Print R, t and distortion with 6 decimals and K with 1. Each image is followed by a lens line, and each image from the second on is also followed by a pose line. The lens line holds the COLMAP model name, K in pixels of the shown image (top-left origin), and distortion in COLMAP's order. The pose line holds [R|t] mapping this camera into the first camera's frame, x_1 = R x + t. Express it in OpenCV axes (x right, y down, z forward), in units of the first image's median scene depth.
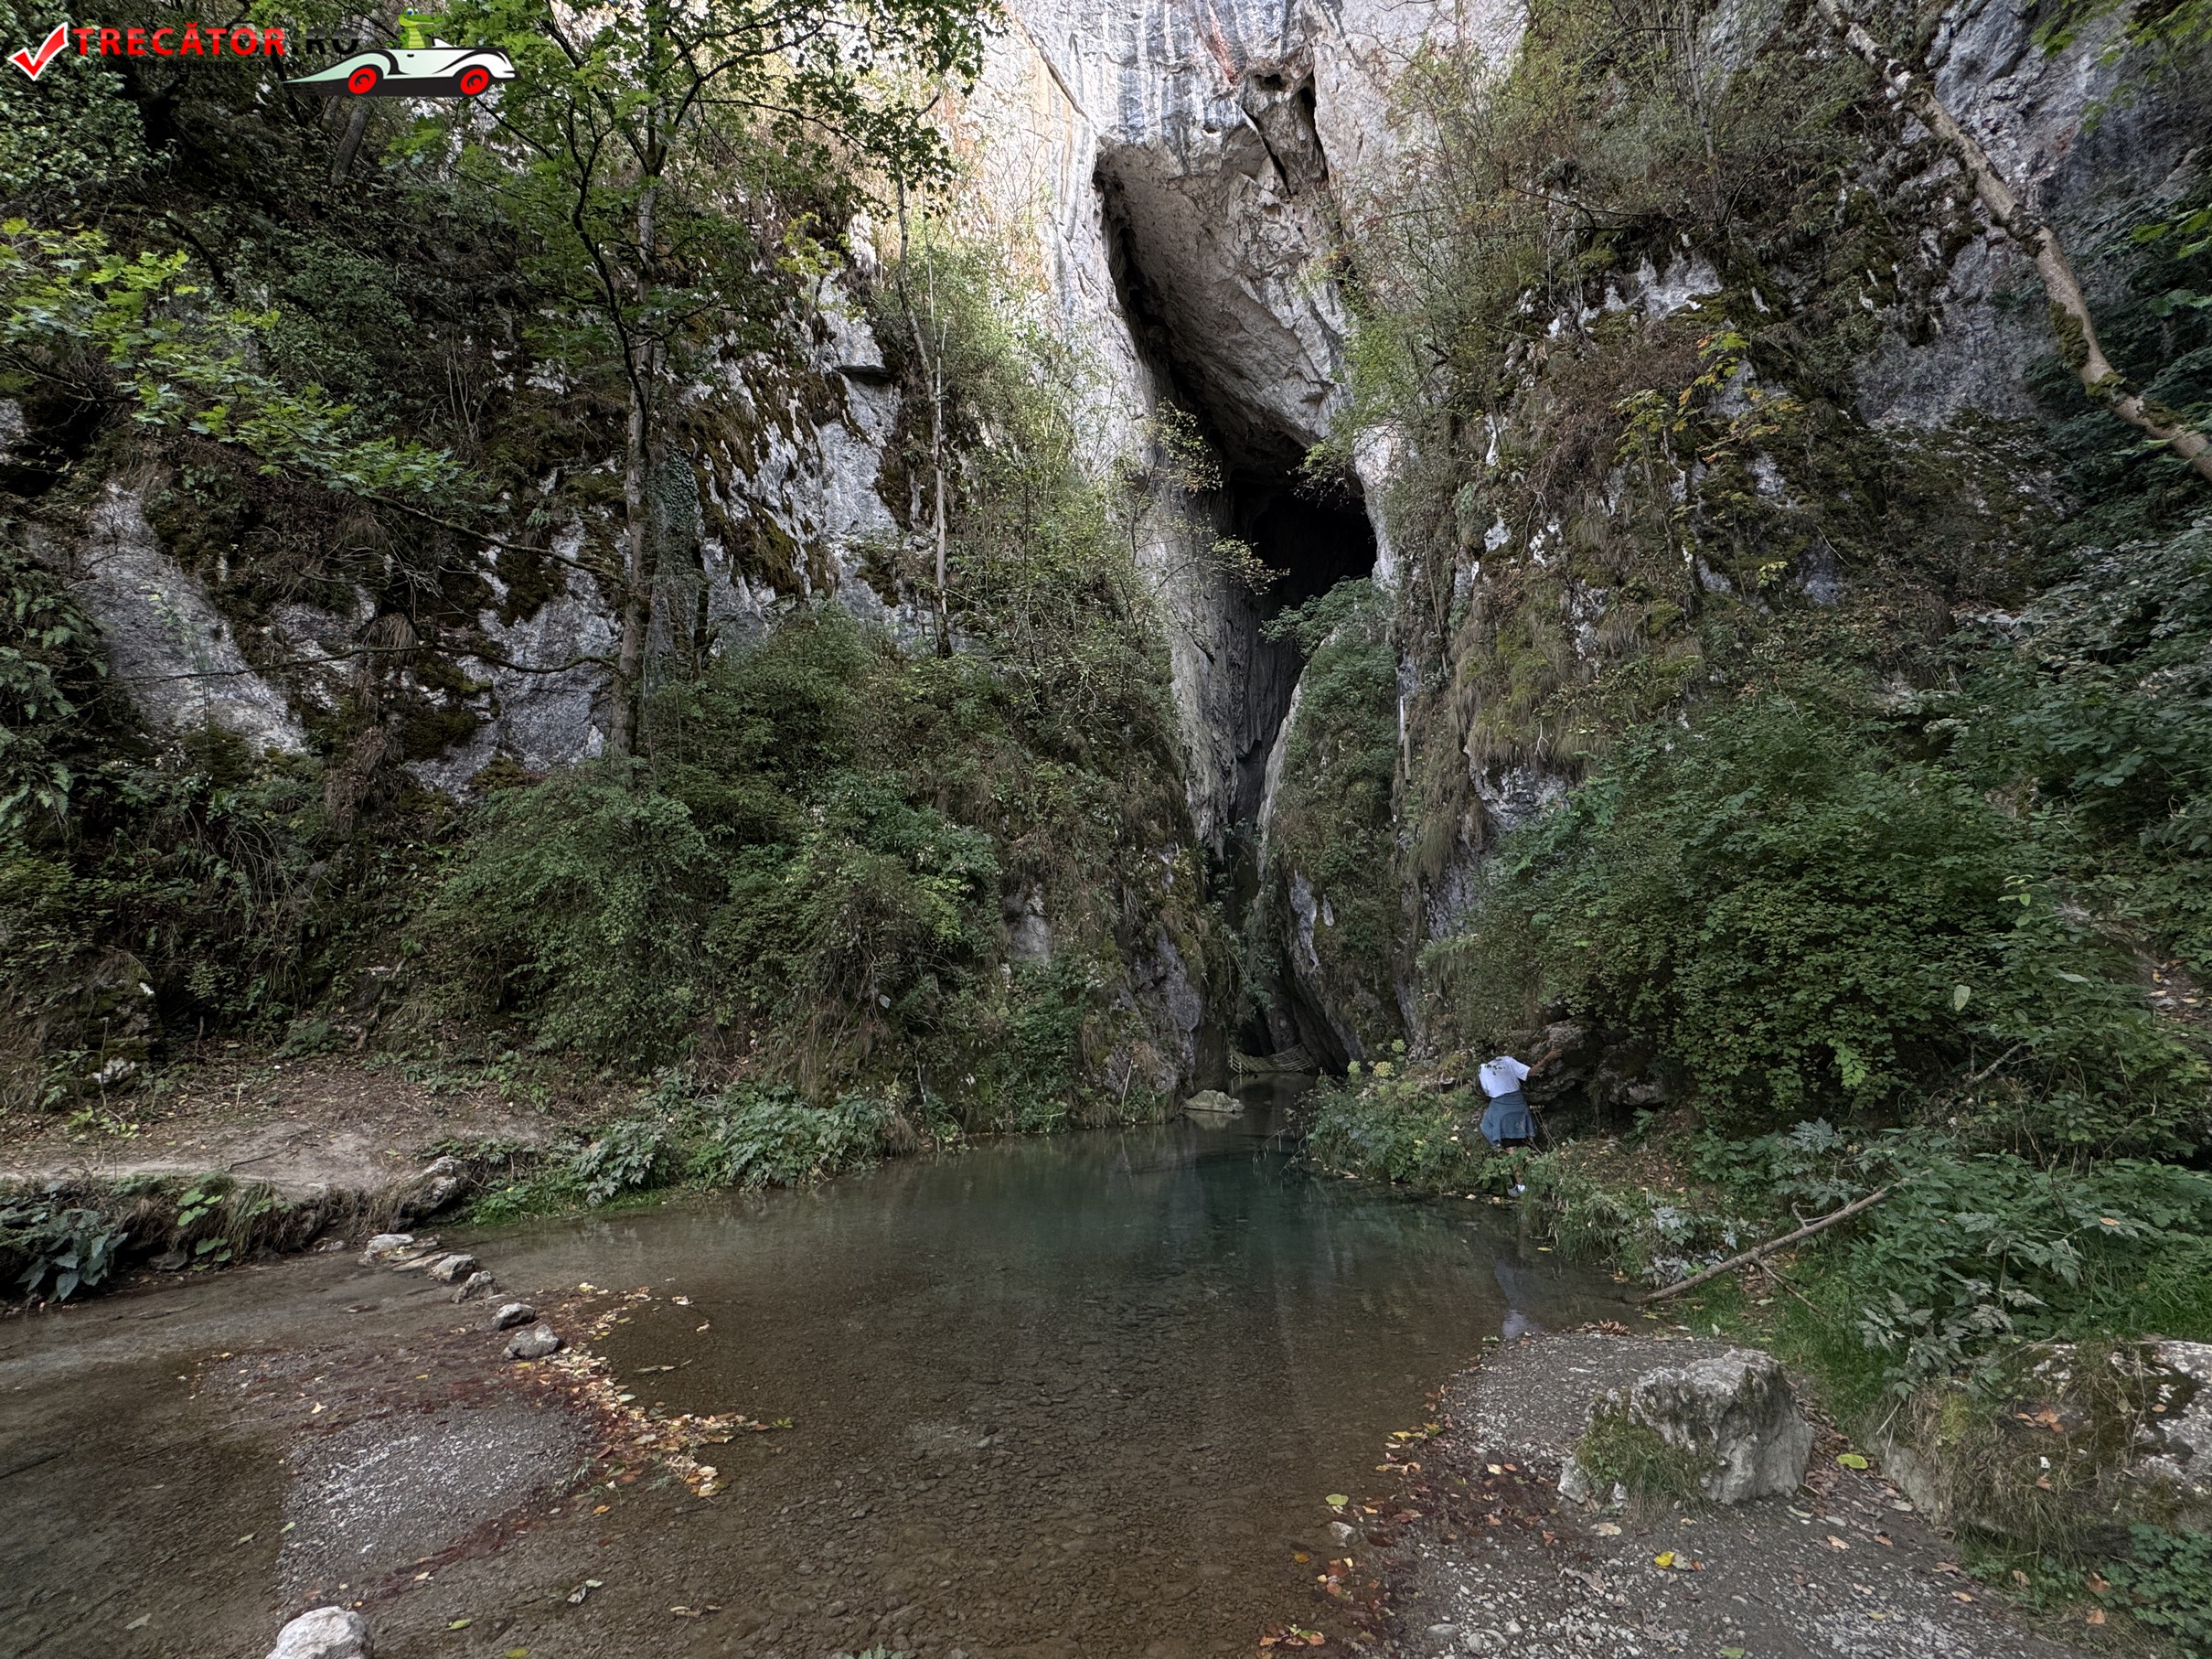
lens RADIAL K [[881.7, 0, 1105.2], [0, 881.7, 824.6], [0, 0, 1]] dist [-0.001702, 0.000052]
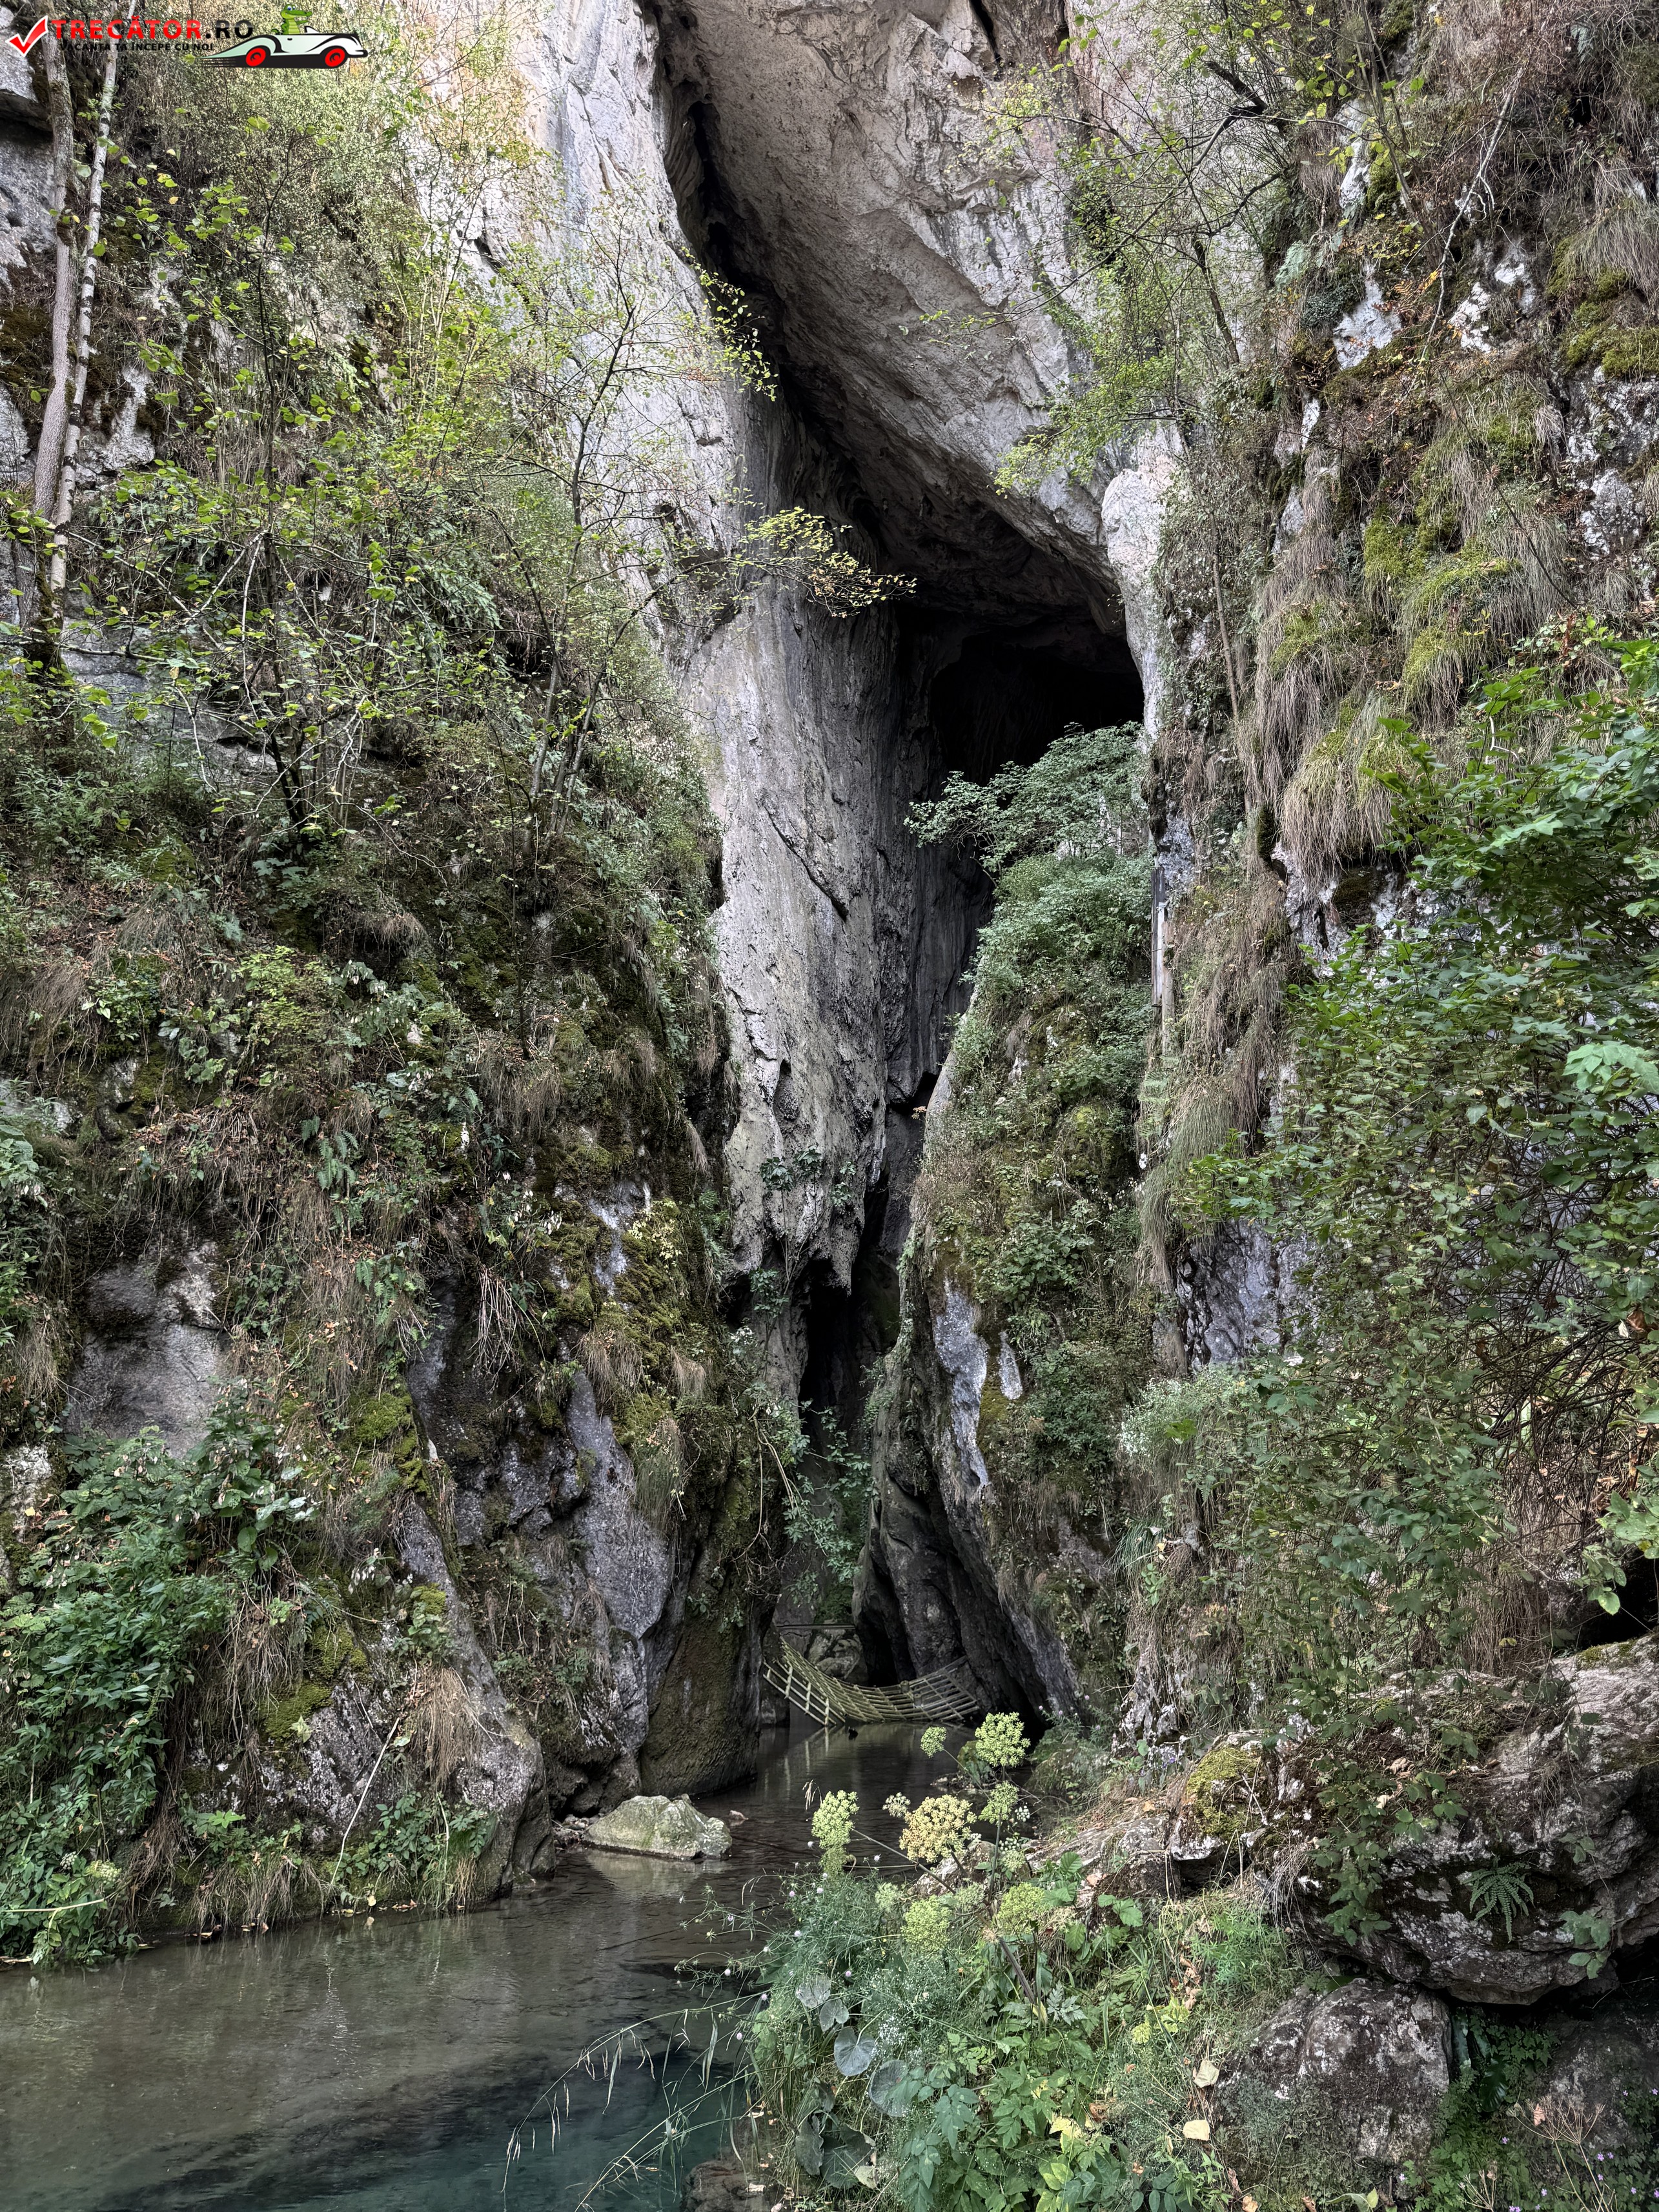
lens RADIAL K [[1544.9, 0, 838.8], [0, 1544.9, 1110.1], [0, 0, 1]] dist [0.105997, -0.132116]
pose [[0.994710, 0.038169, 0.095367, 0.102823], [-0.029800, 0.995703, -0.087684, 0.048521], [-0.098304, 0.084378, 0.991573, 0.231695]]
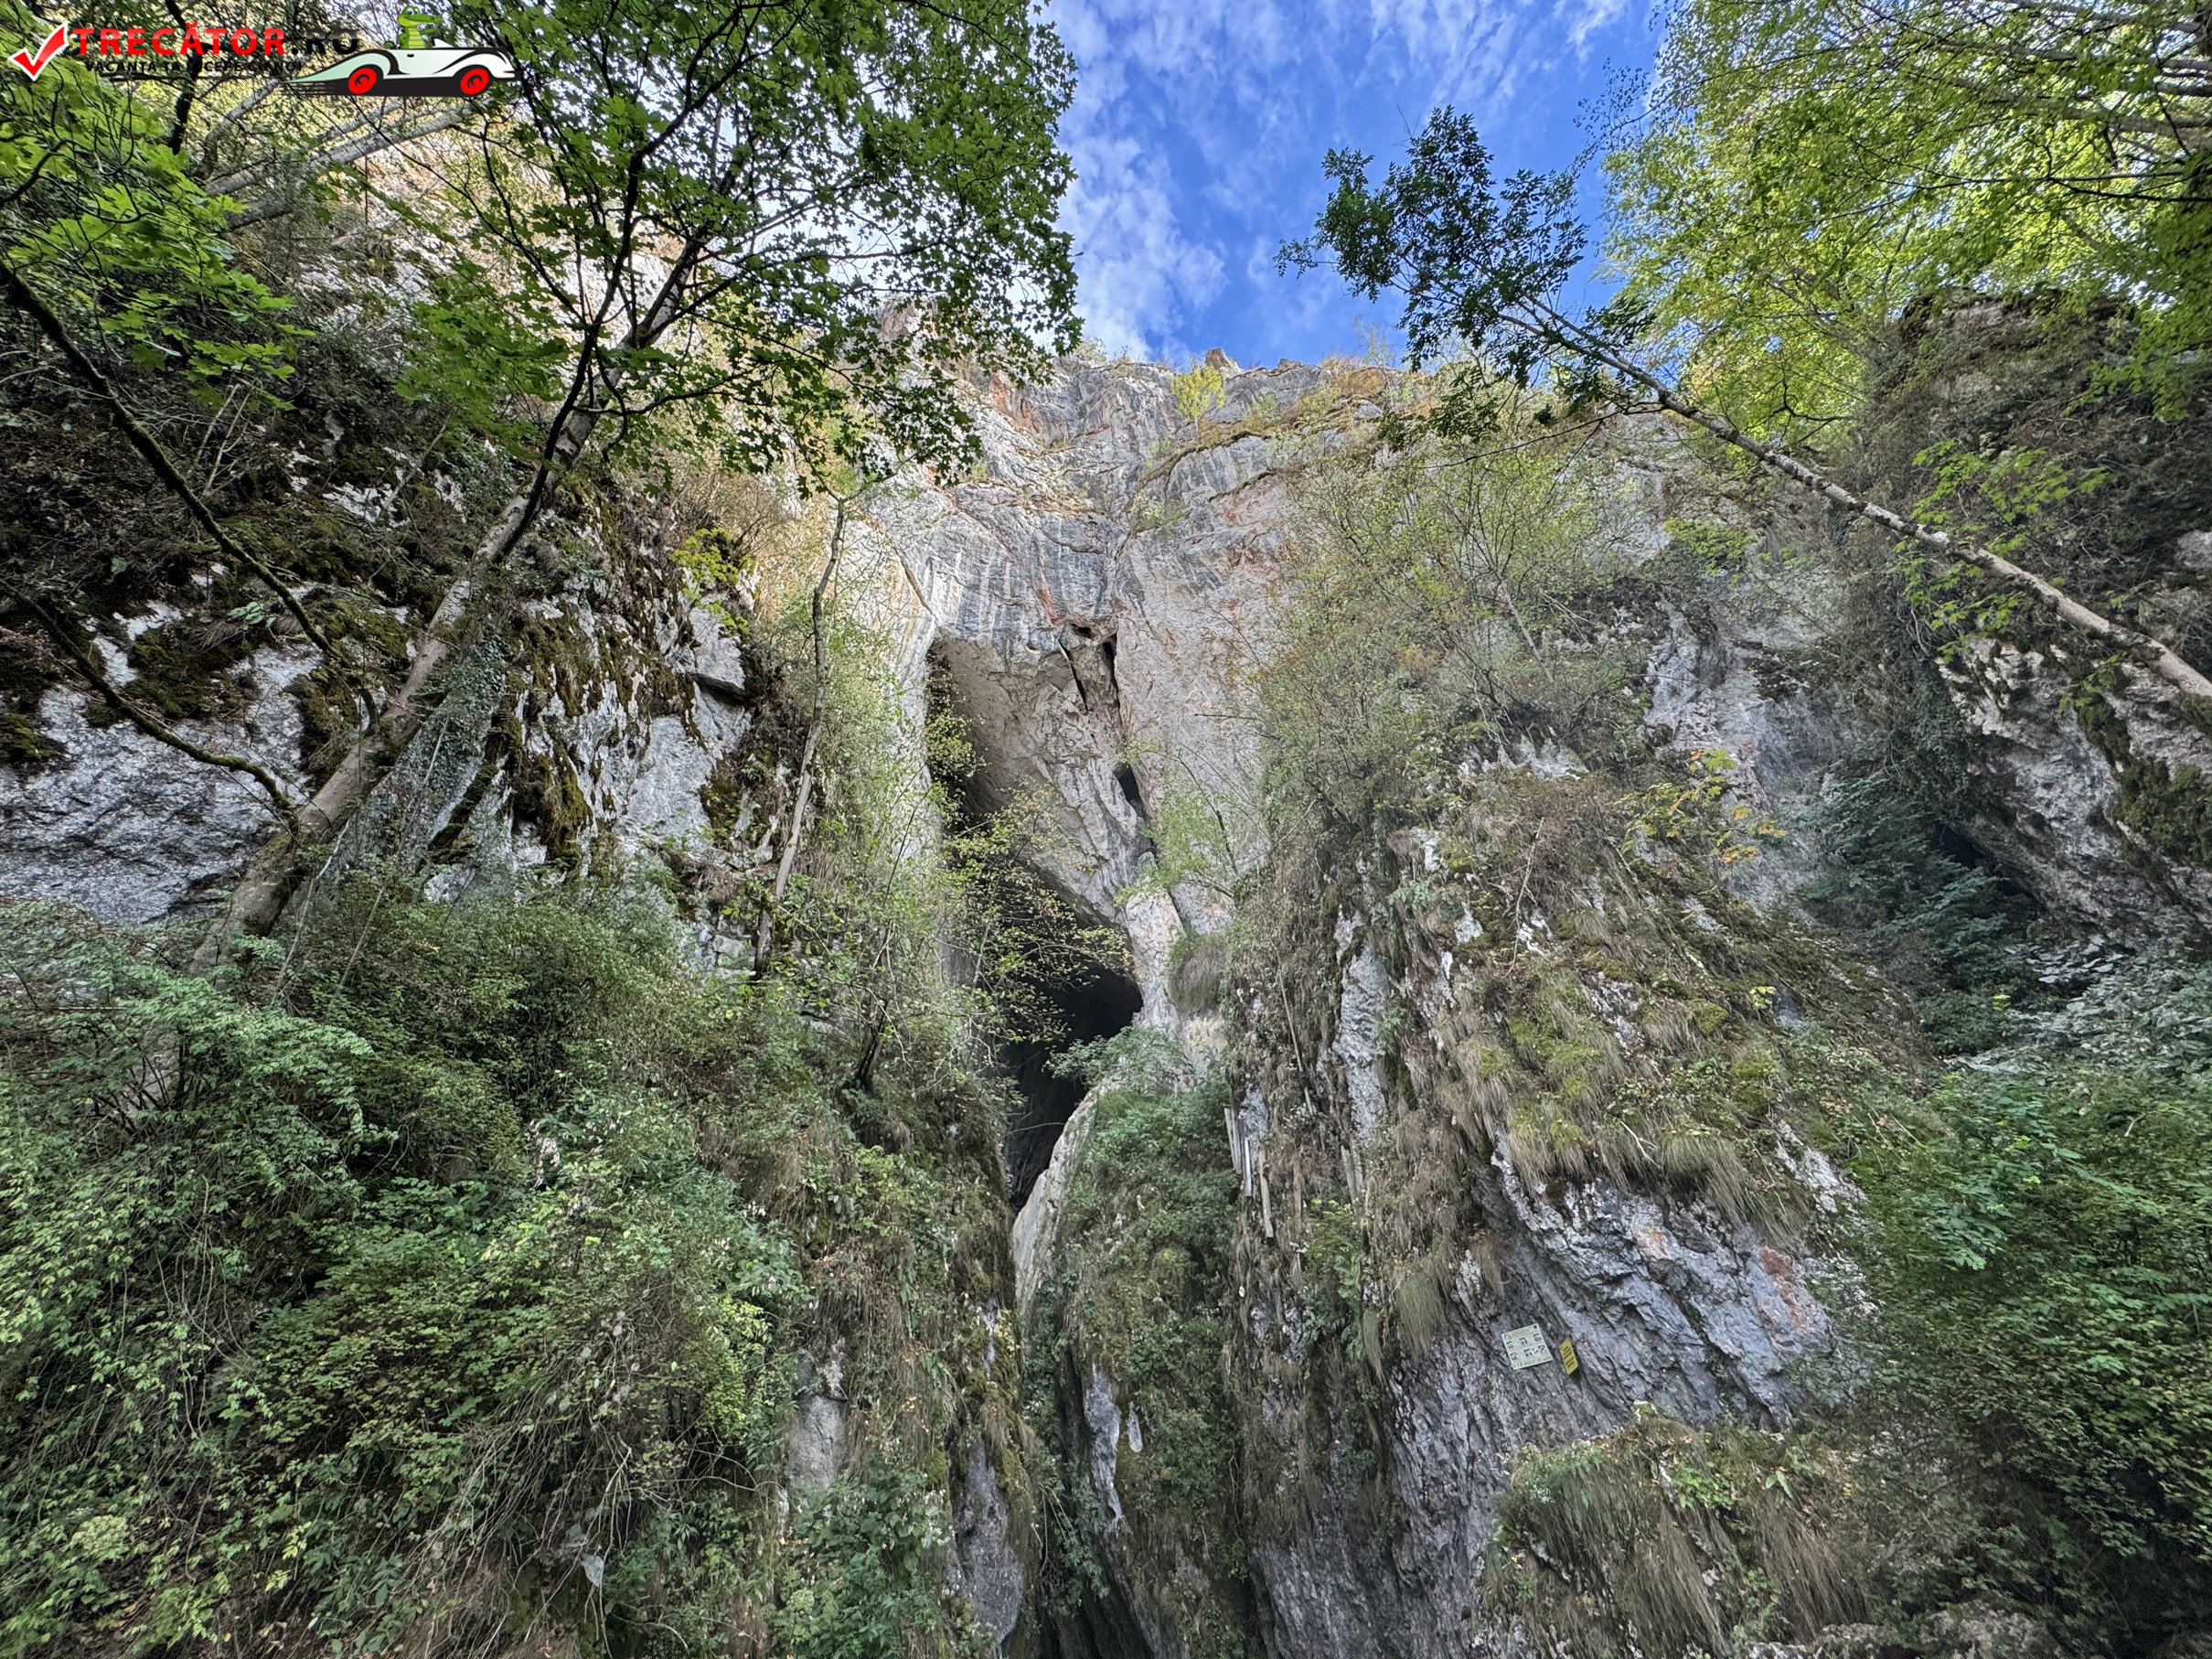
lens RADIAL K [[881.7, 0, 1105.2], [0, 881.7, 824.6], [0, 0, 1]] dist [-0.001702, 0.000052]
pose [[0.939237, 0.220852, 0.262788, -0.114999], [-0.062140, 0.862290, -0.502588, 0.043544], [-0.337598, 0.455720, 0.823618, 0.195544]]
